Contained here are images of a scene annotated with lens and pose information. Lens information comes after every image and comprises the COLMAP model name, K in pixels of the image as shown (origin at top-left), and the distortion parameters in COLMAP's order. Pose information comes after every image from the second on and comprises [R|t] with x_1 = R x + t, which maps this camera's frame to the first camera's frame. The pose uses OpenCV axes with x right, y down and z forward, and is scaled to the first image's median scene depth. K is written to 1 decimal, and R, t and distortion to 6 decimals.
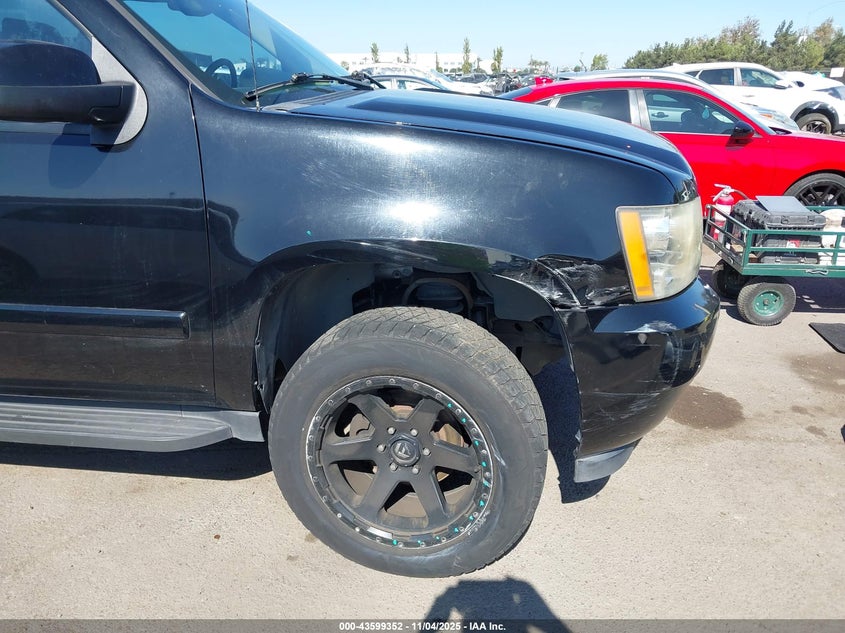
lens RADIAL K [[676.0, 0, 422.6], [0, 676.0, 328.8], [0, 0, 1]] dist [0.056564, -0.000237]
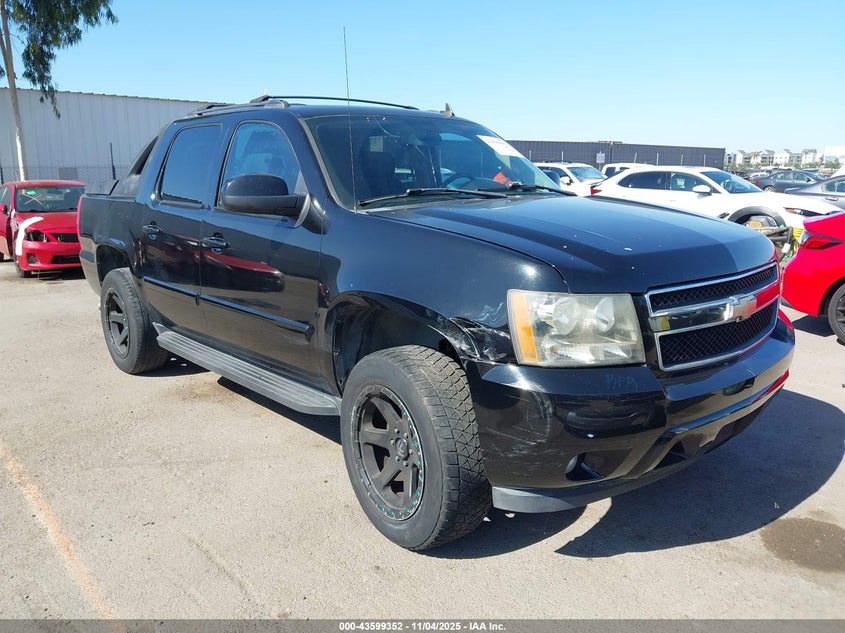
lens RADIAL K [[694.6, 0, 422.5], [0, 694.6, 316.5], [0, 0, 1]] dist [0.001750, 0.001972]
pose [[0.746788, 0.131253, -0.651982, 0.924513], [-0.227963, 0.971461, -0.065542, 0.001688], [0.624772, 0.197574, 0.755397, -0.113760]]
